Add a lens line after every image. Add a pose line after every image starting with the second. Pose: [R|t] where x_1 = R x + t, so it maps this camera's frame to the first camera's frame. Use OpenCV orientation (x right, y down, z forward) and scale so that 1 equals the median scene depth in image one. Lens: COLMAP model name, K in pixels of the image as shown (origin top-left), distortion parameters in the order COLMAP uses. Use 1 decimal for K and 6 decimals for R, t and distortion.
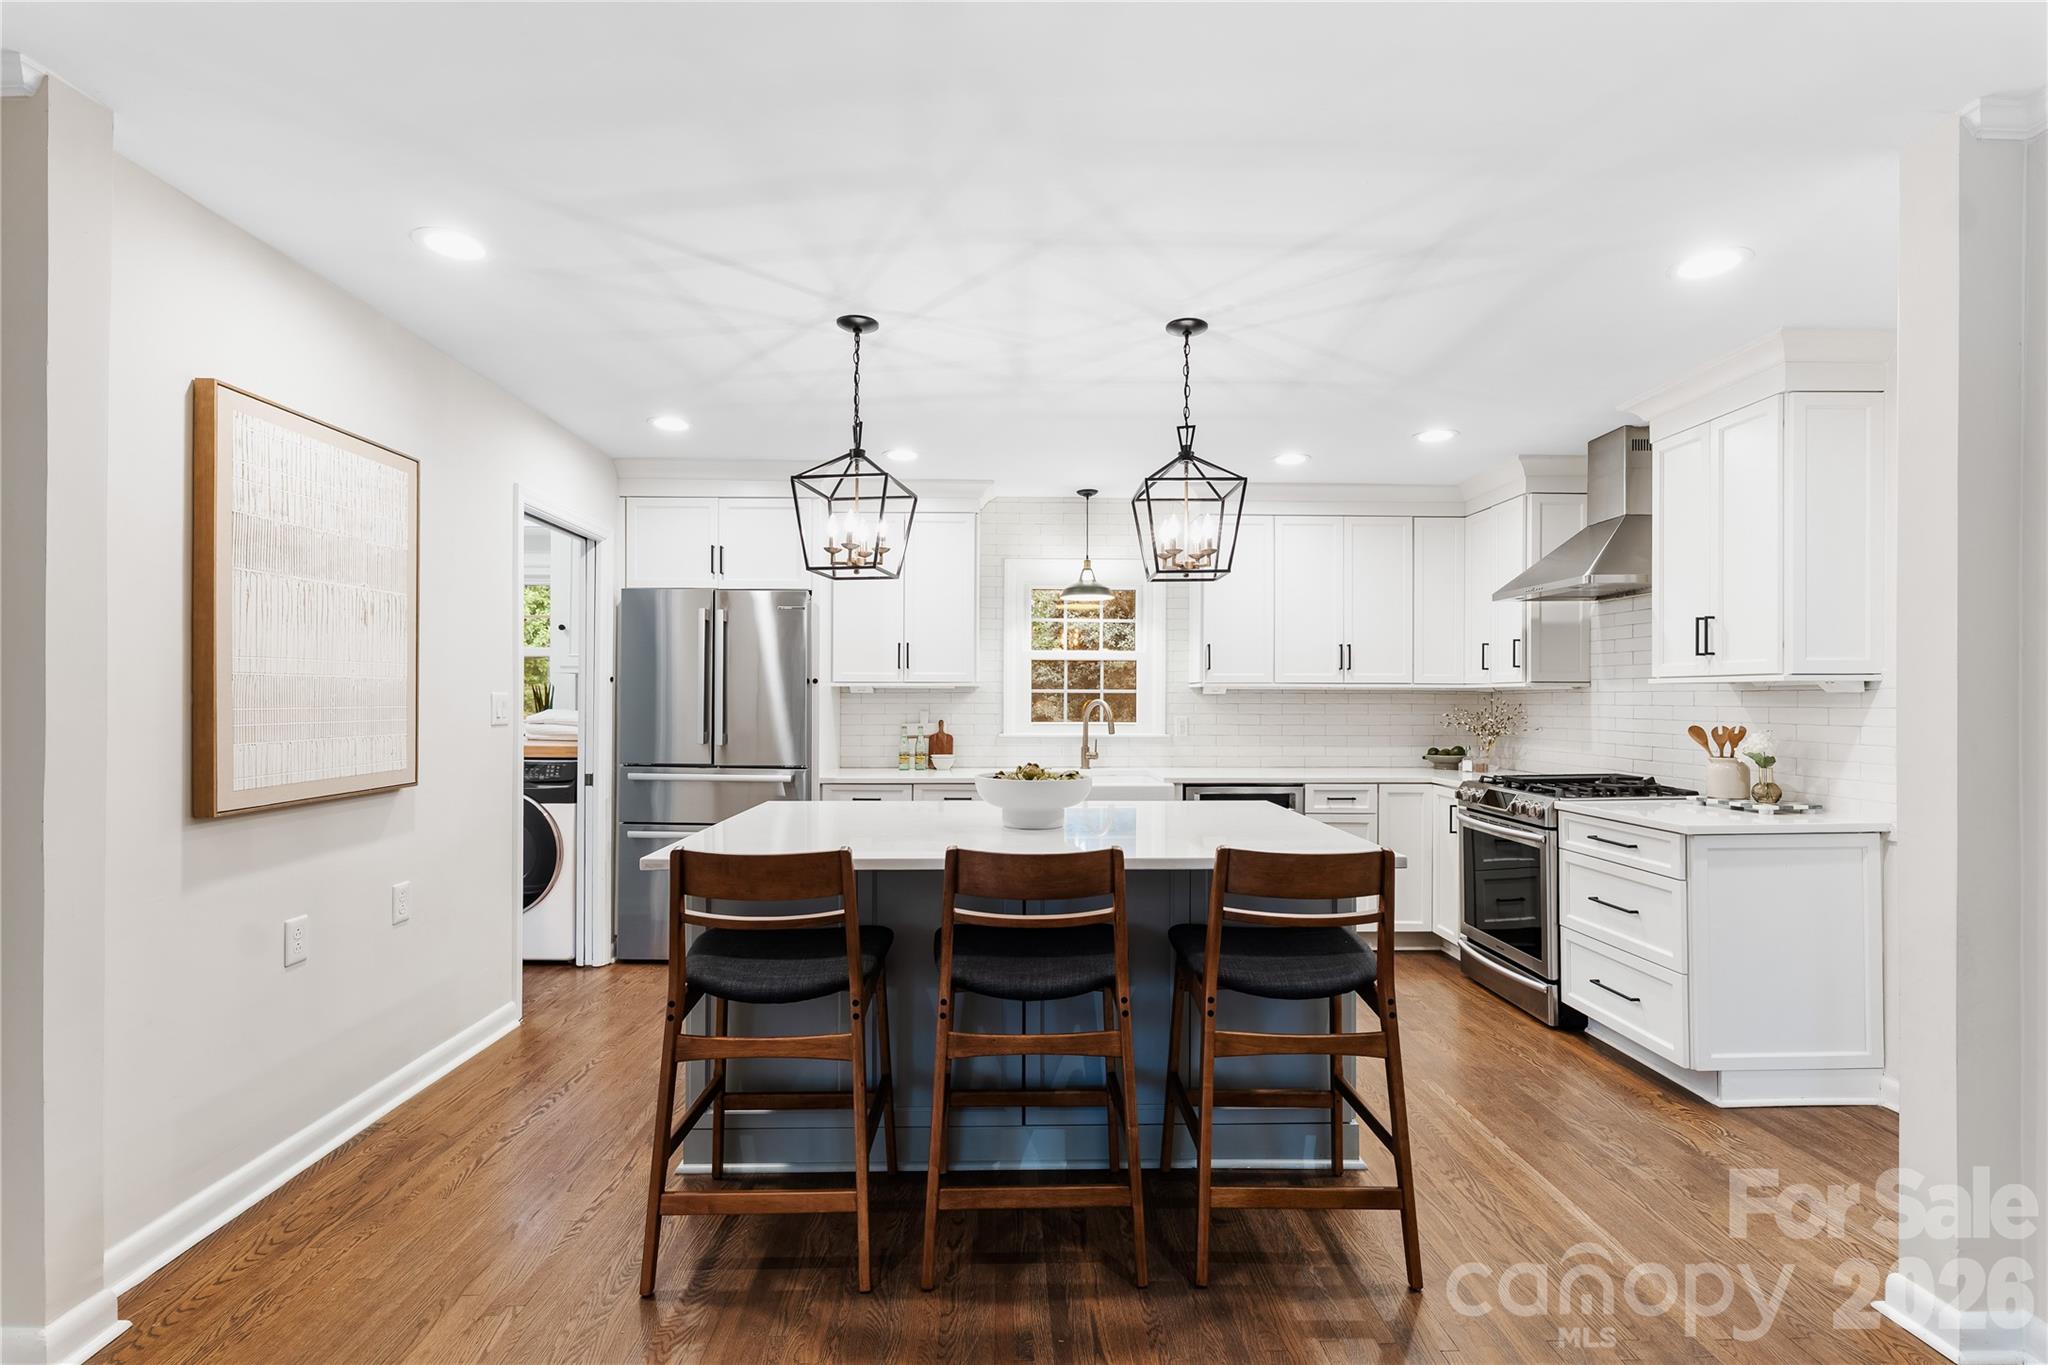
lens RADIAL K [[968.0, 0, 1029.5], [0, 968.0, 690.1], [0, 0, 1]] dist [0.005558, -0.000965]
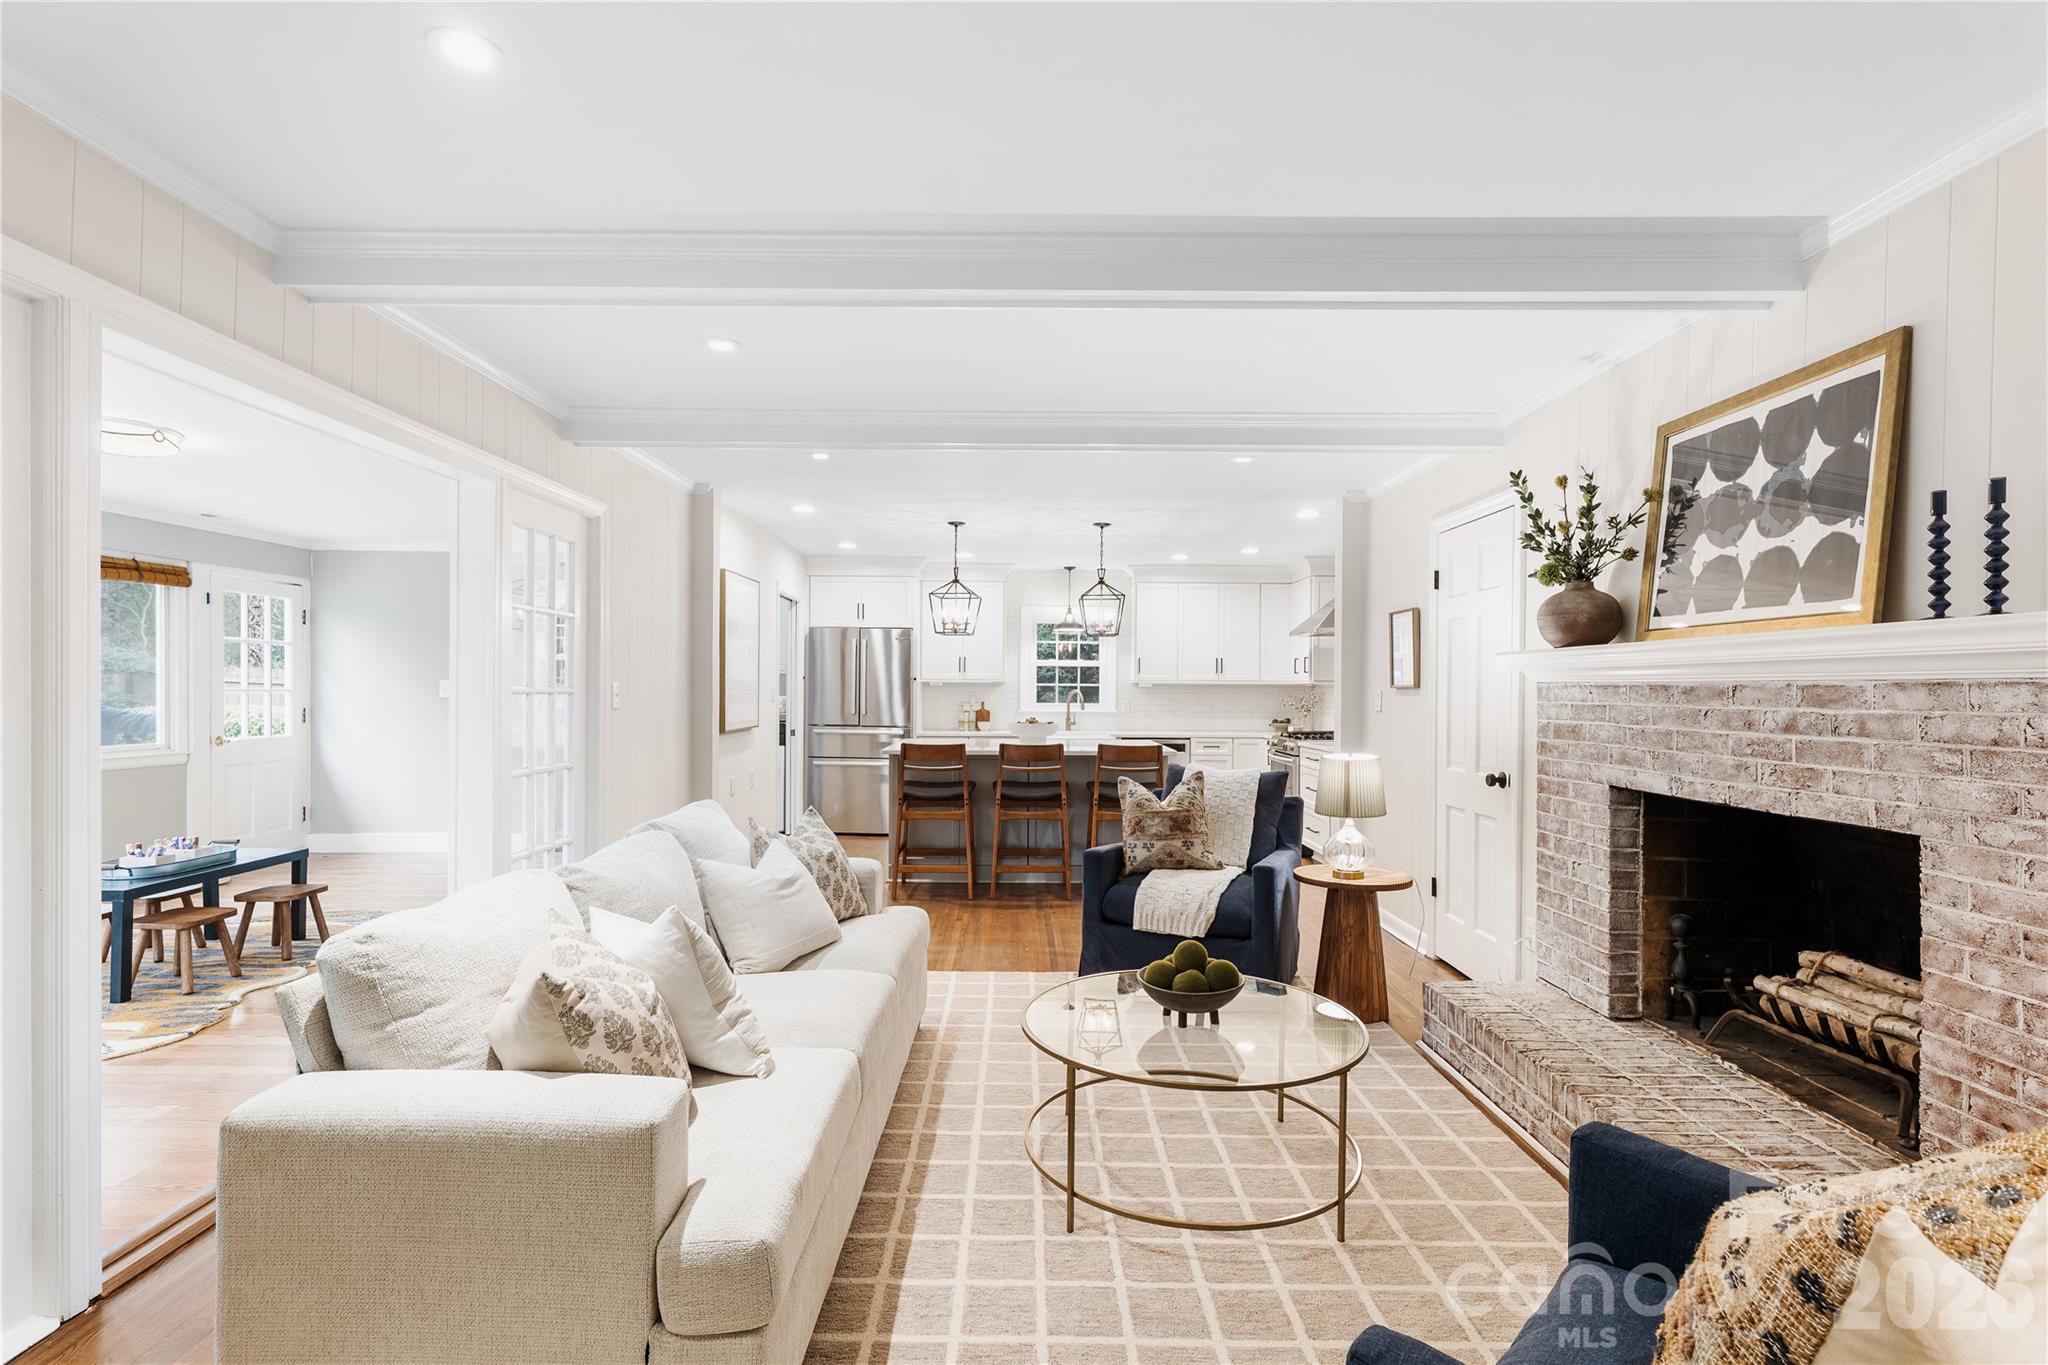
lens RADIAL K [[968.0, 0, 1051.4], [0, 968.0, 702.6], [0, 0, 1]] dist [0.005558, -0.000965]
pose [[0.999967, 0.003611, 0.007288, 0.017428], [-0.003787, 0.999700, 0.024205, -0.009687], [-0.007198, -0.024232, 0.999680, -0.756819]]
